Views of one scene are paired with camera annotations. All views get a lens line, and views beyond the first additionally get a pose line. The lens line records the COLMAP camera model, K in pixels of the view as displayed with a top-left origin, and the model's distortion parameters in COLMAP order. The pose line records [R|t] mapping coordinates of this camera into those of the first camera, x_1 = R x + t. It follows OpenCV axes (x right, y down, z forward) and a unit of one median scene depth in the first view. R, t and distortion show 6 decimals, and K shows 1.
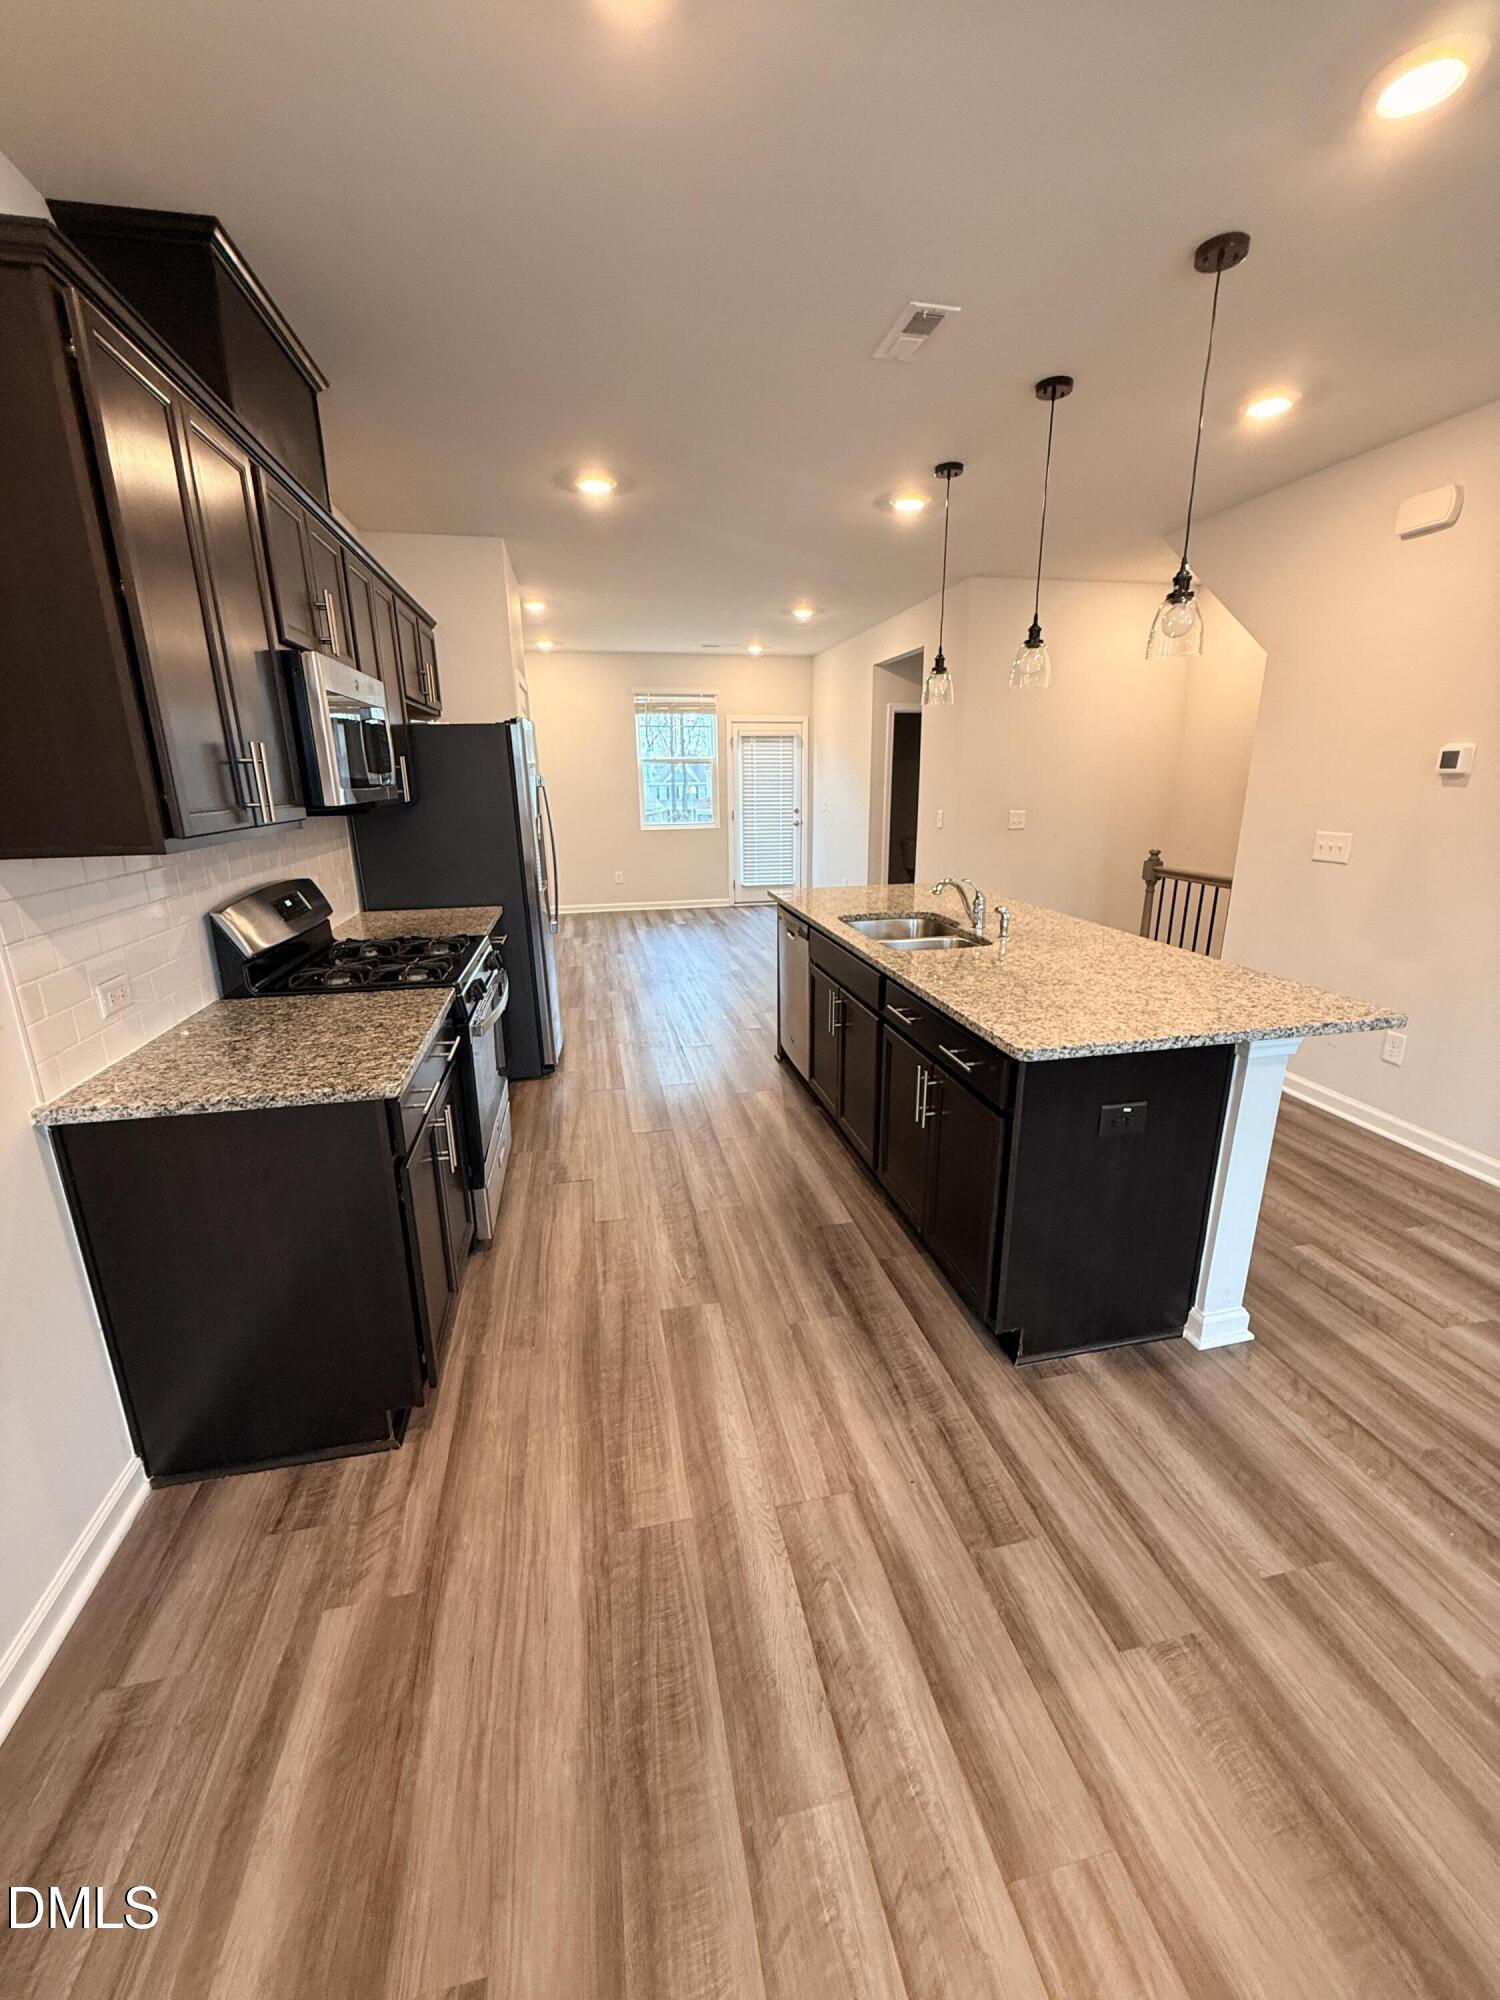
lens RADIAL K [[795.0, 0, 752.5], [0, 795.0, 995.8], [0, 0, 1]] dist [0.000967, -0.000437]
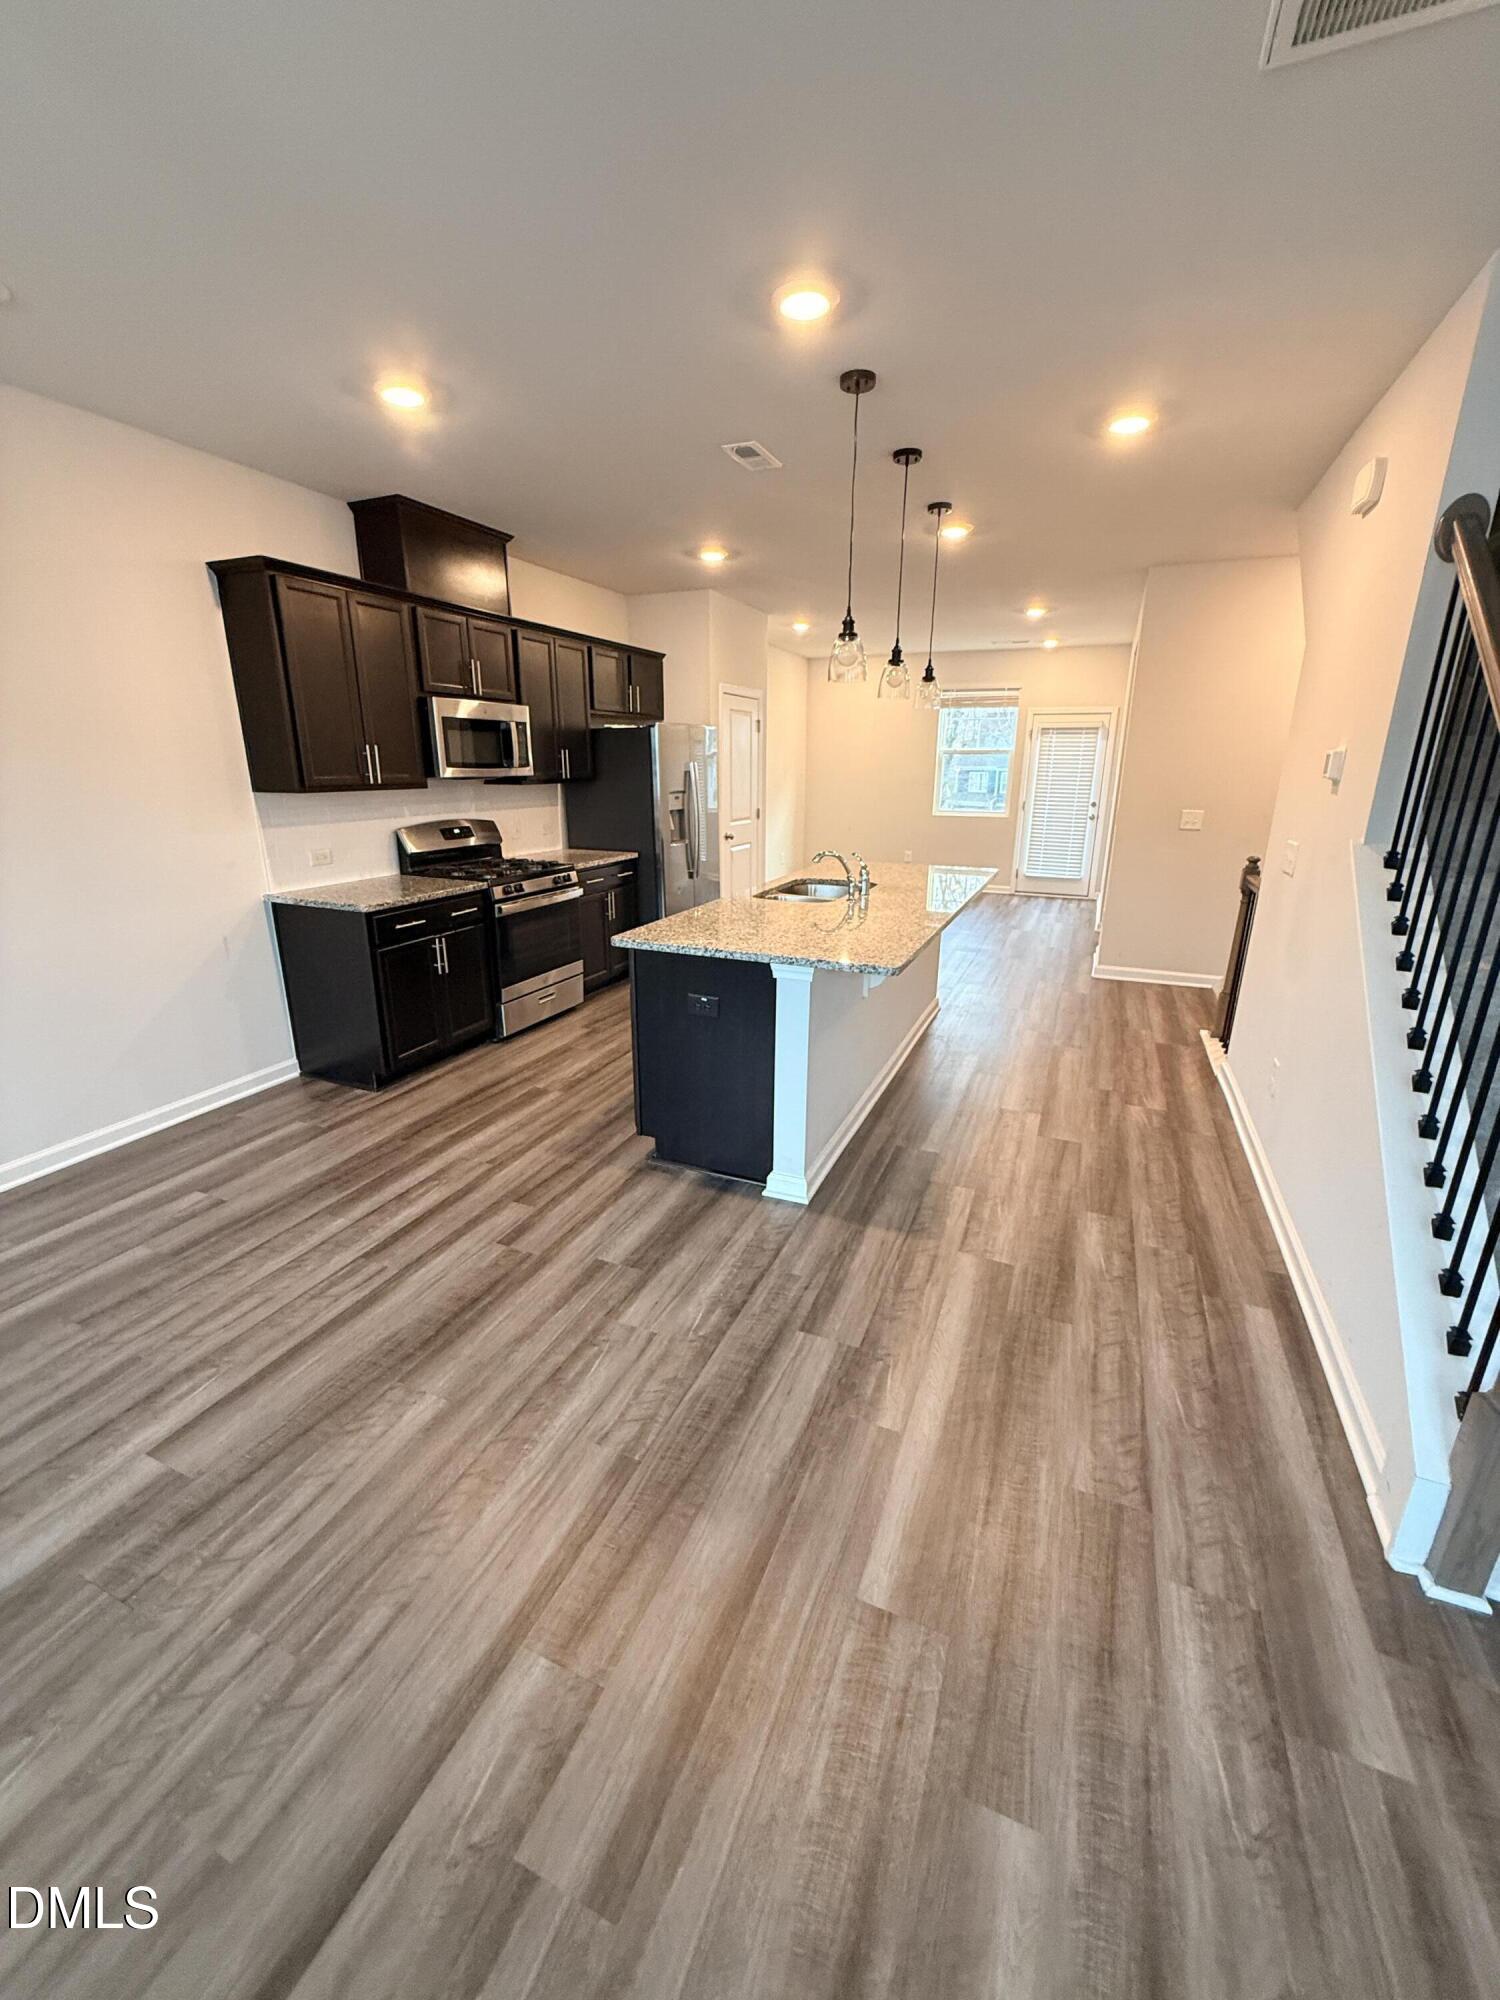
lens RADIAL K [[795.0, 0, 752.0], [0, 795.0, 994.4], [0, 0, 1]] dist [0.000967, -0.000437]
pose [[0.819188, 0.177388, -0.545403, 1.205780], [-0.169818, 0.983345, 0.064760, 0.021711], [0.547807, 0.039569, 0.835668, -0.159171]]
